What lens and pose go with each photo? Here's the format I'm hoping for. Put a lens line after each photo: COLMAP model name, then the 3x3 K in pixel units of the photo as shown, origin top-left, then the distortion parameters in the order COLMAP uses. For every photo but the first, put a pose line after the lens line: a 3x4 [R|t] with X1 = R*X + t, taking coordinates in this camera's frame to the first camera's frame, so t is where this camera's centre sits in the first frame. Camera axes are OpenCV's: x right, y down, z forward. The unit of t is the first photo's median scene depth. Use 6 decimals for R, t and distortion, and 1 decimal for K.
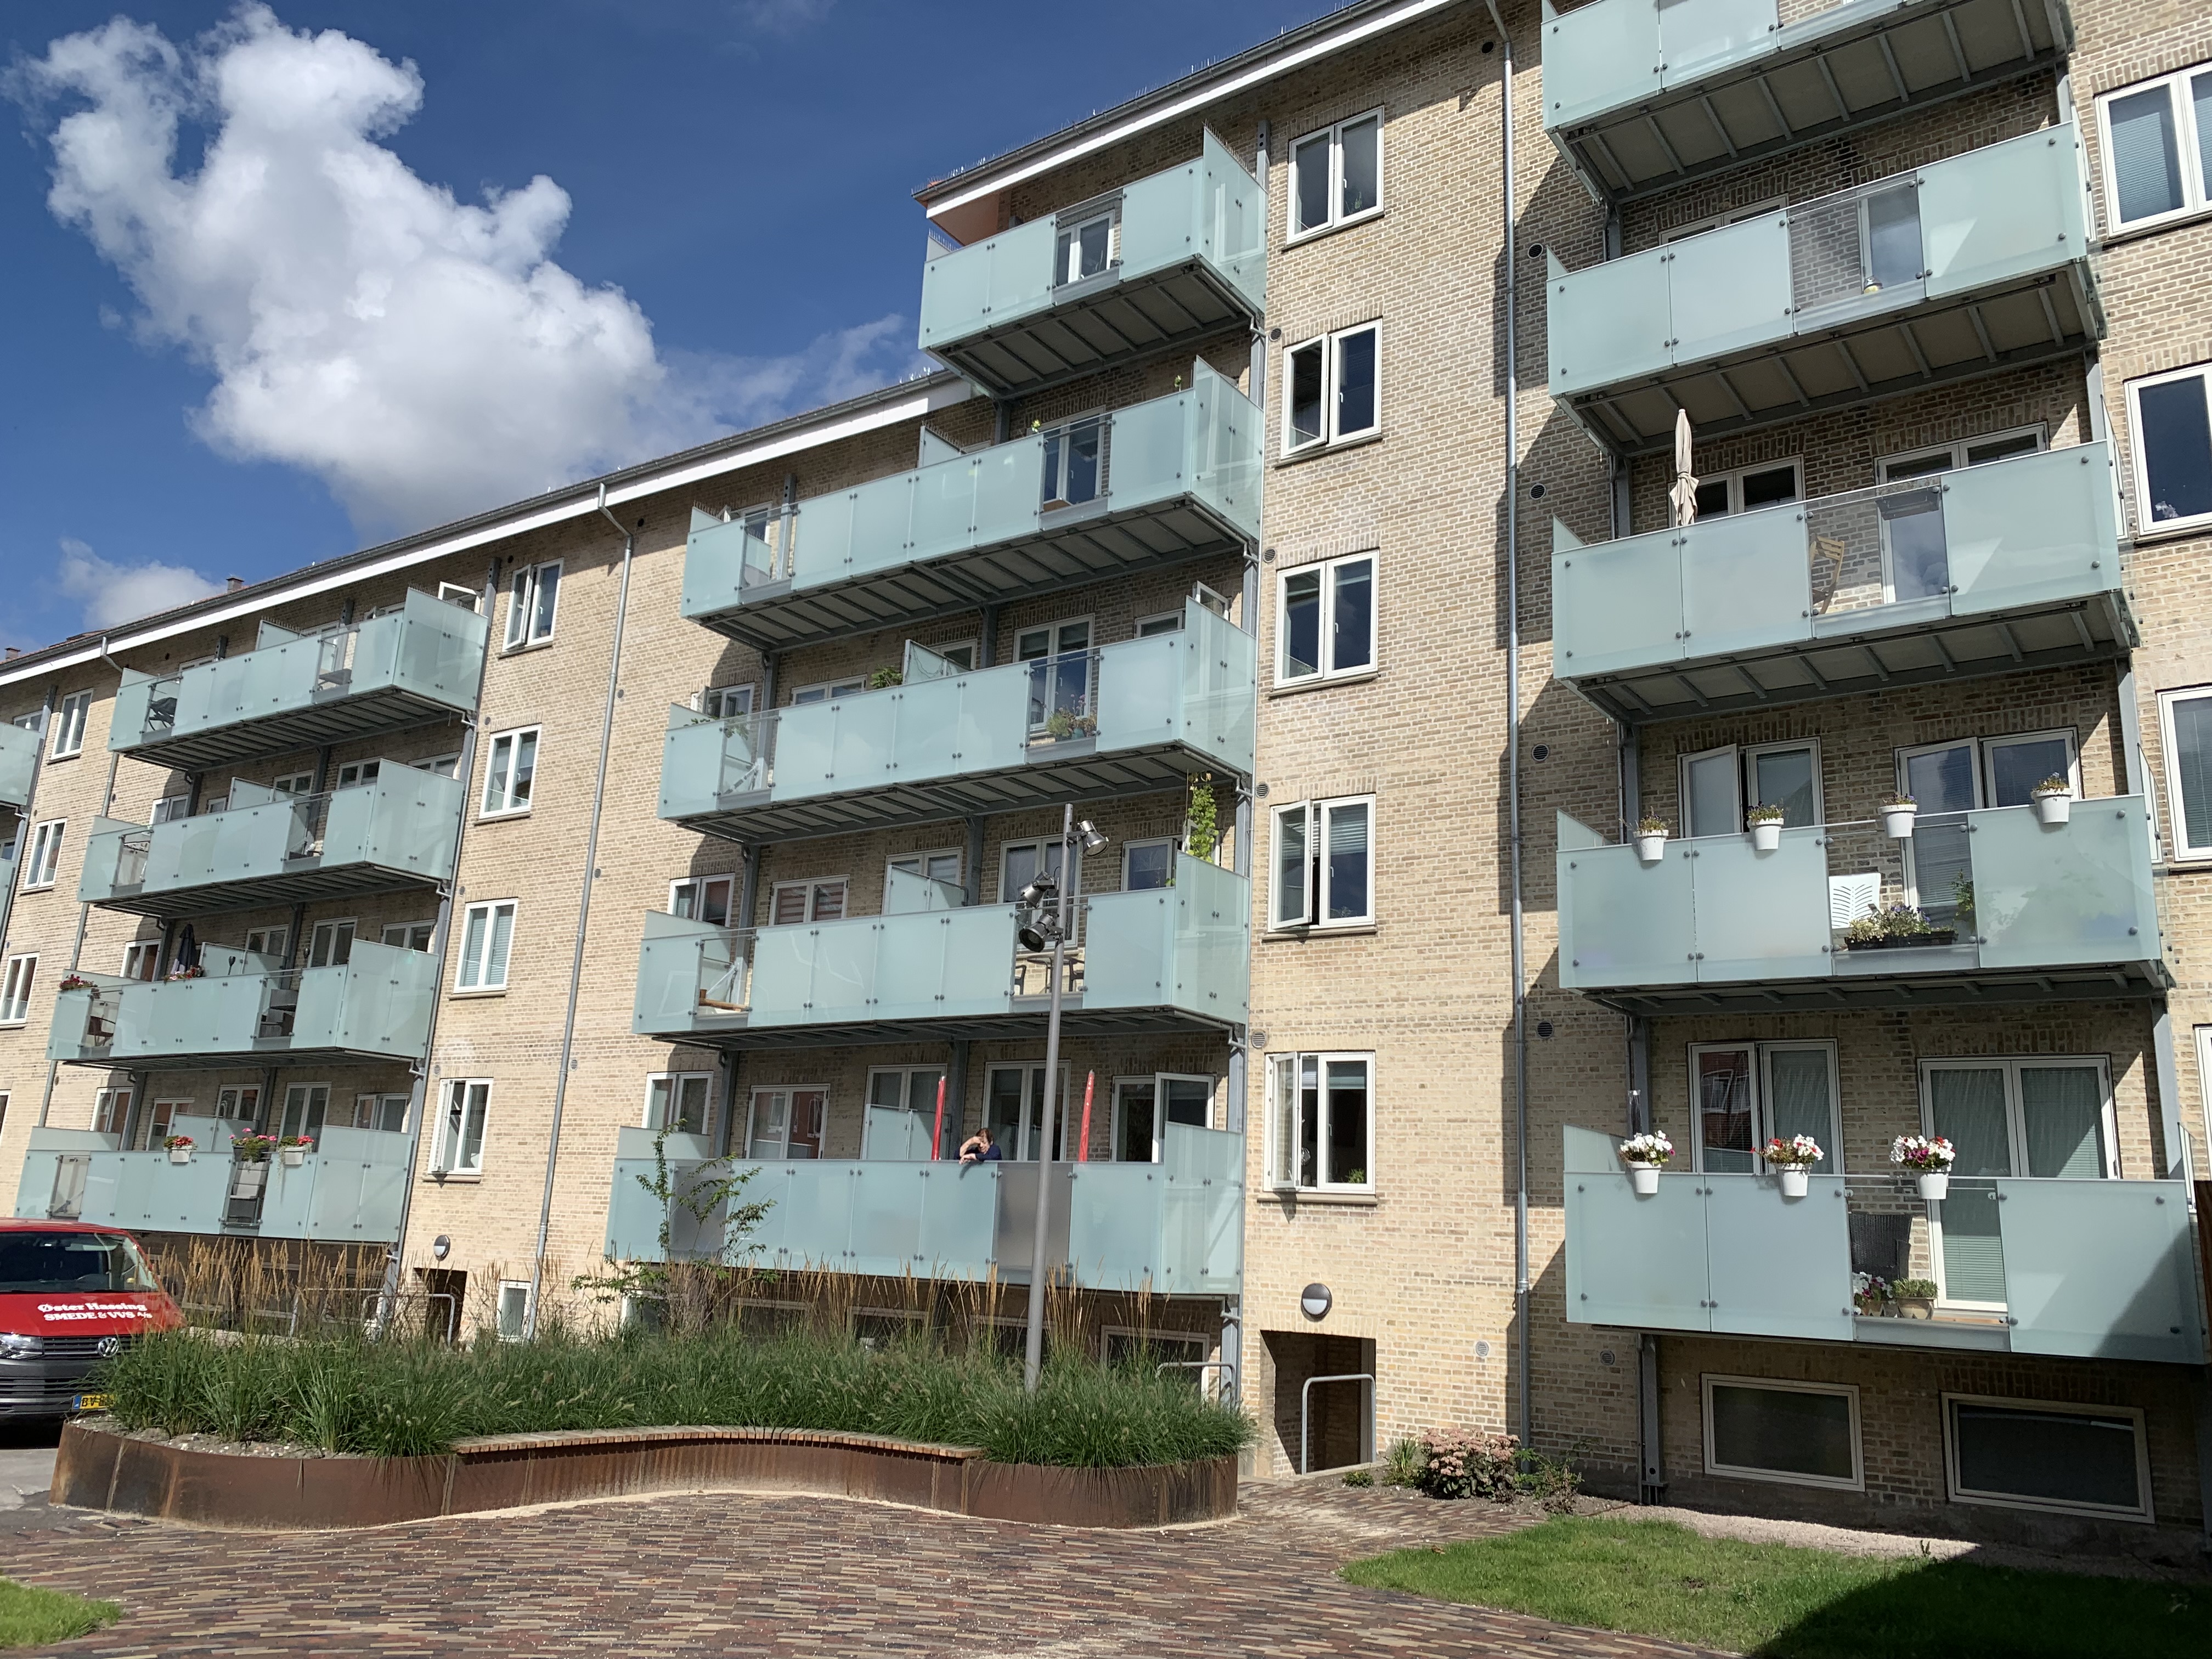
lens RADIAL K [[1700.0, 0, 1116.0], [0, 1700.0, 838.3], [0, 0, 1]] dist [0.075357, -0.153210]
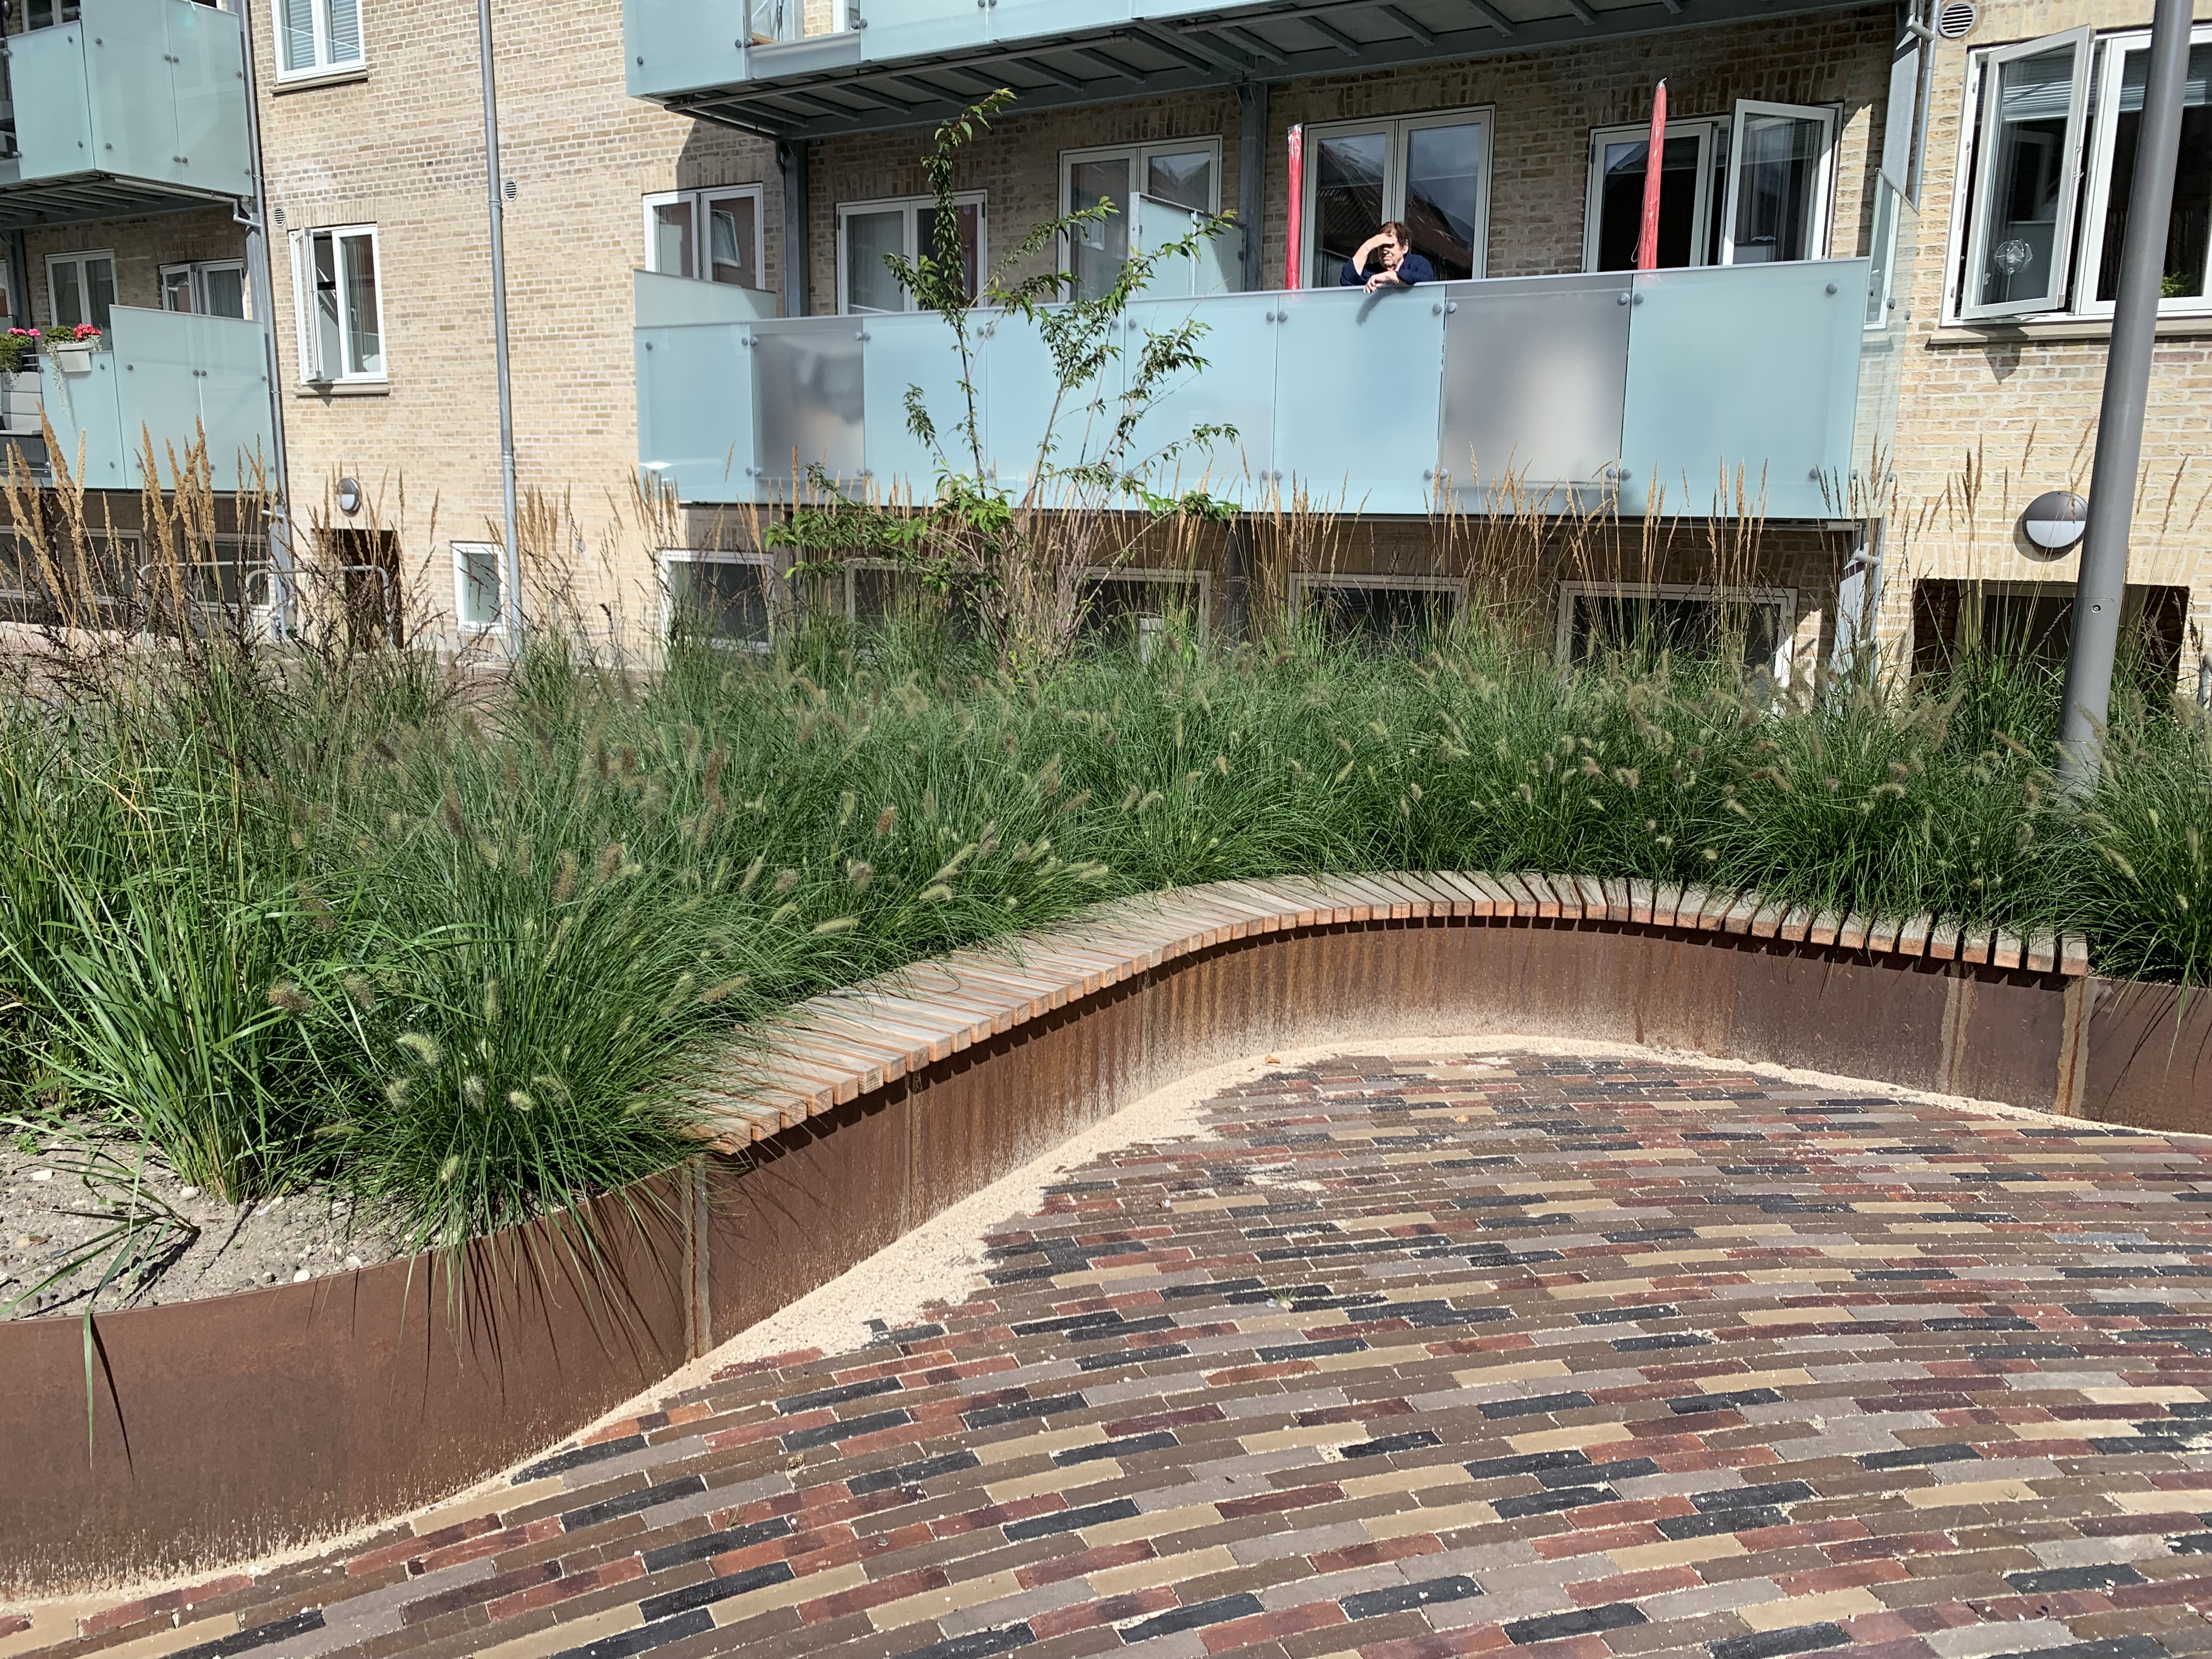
lens RADIAL K [[1703.8, 0, 1104.4], [0, 1703.8, 817.2], [0, 0, 1]] dist [0.021992, 0.001278]
pose [[0.997714, -0.045498, 0.049977, -0.199562], [0.020903, 0.910938, 0.412013, 0.120355], [-0.064271, -0.410026, 0.909807, 0.467123]]
